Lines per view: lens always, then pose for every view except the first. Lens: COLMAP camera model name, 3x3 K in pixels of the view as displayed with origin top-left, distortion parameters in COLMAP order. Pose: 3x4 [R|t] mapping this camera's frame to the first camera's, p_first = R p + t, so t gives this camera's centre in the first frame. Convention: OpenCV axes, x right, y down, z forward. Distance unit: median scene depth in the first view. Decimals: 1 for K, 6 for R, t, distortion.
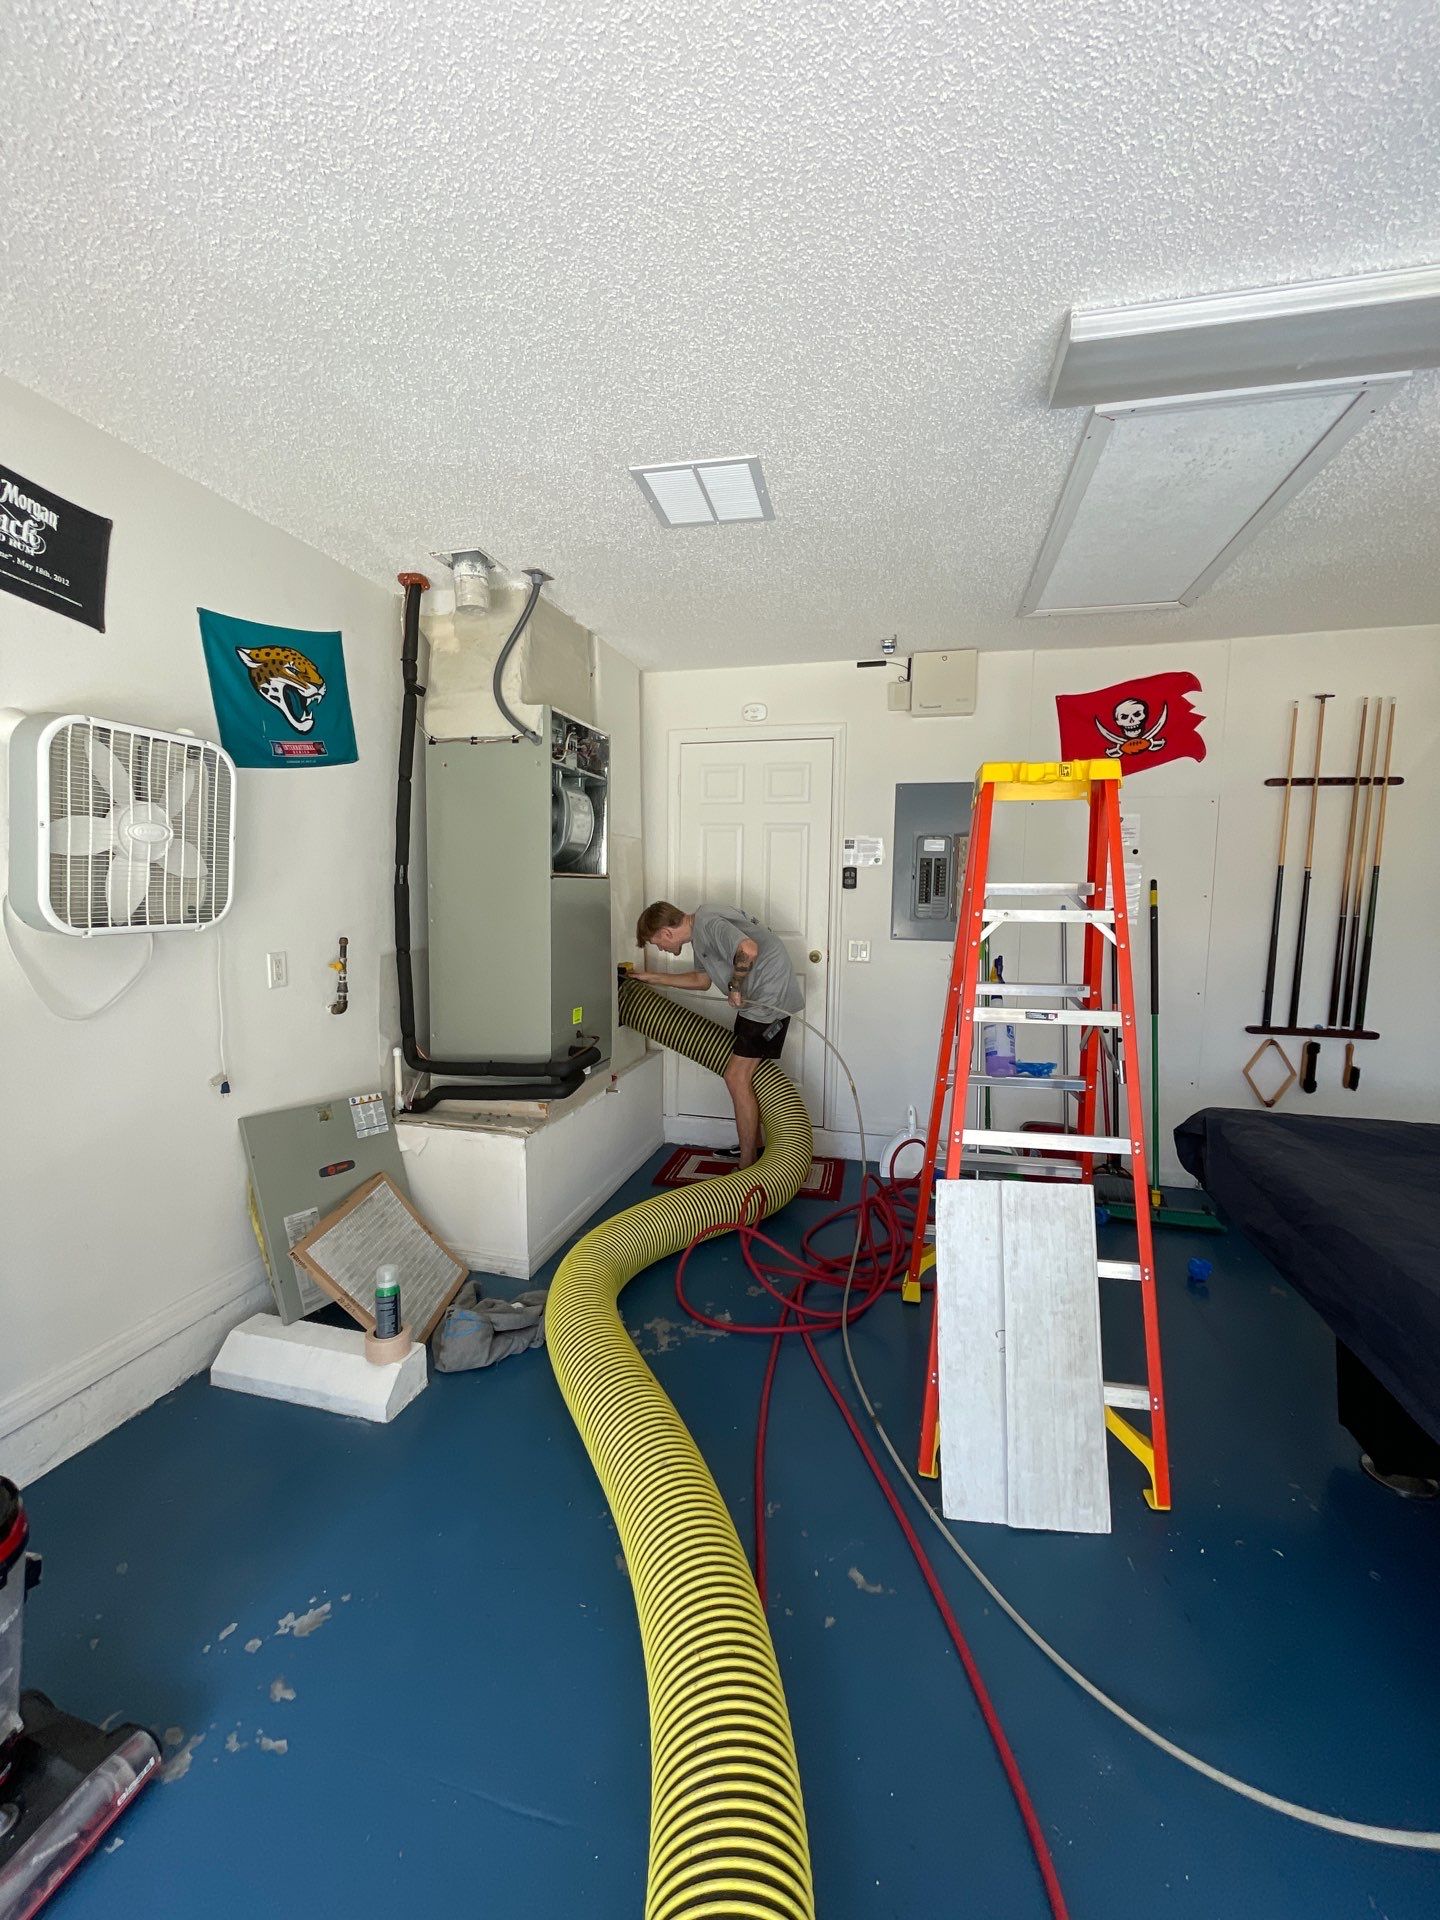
lens RADIAL K [[765.0, 0, 720.4], [0, 765.0, 959.7], [0, 0, 1]] dist [-0.007592, 0.000998]
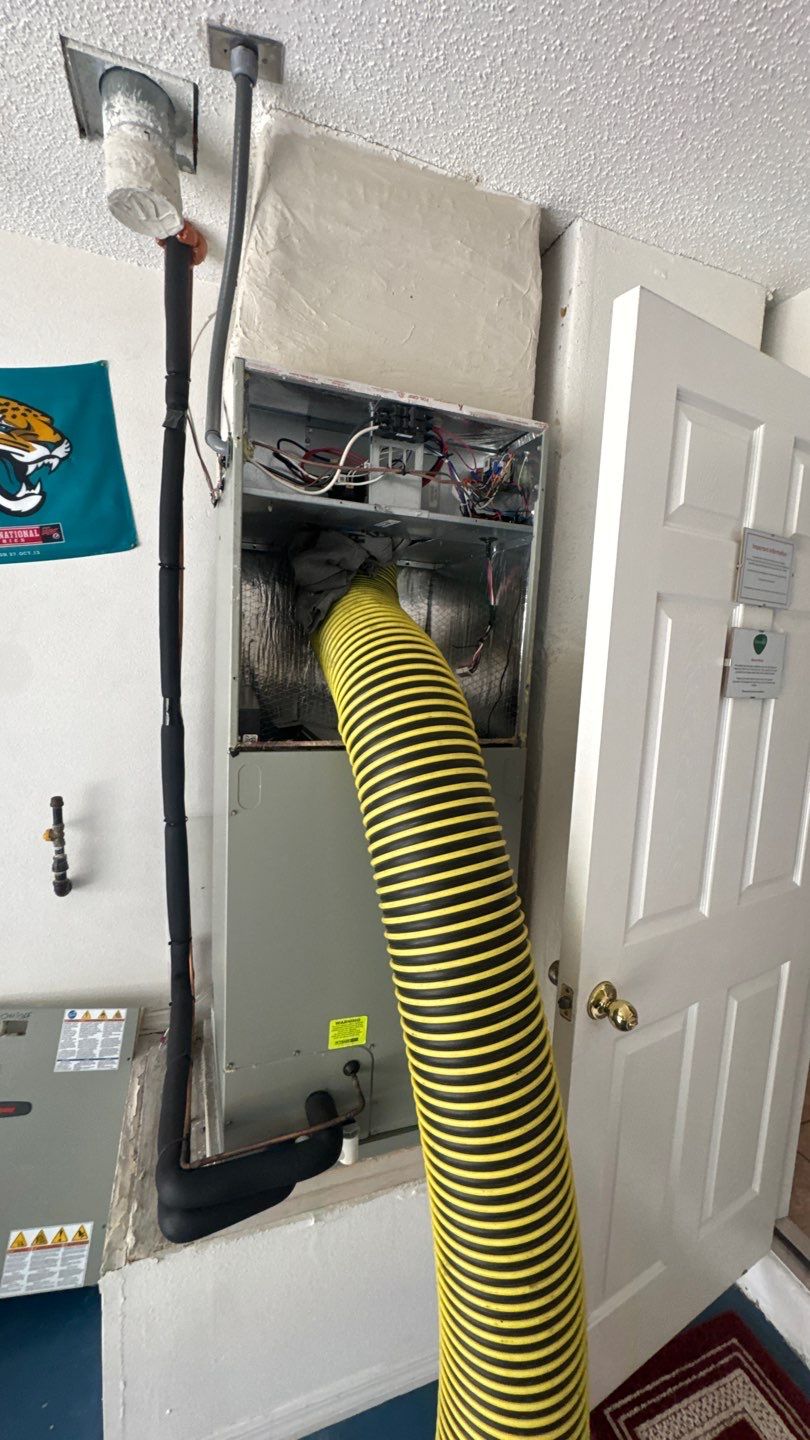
lens RADIAL K [[579.6, 0, 408.8], [0, 579.6, 719.2], [0, 0, 1]] dist [0.021358, -0.000713]
pose [[0.558995, 0.114729, -0.821195, 0.137533], [-0.127354, 0.990509, 0.051693, -0.175747], [0.819332, 0.075686, 0.568301, 0.977386]]
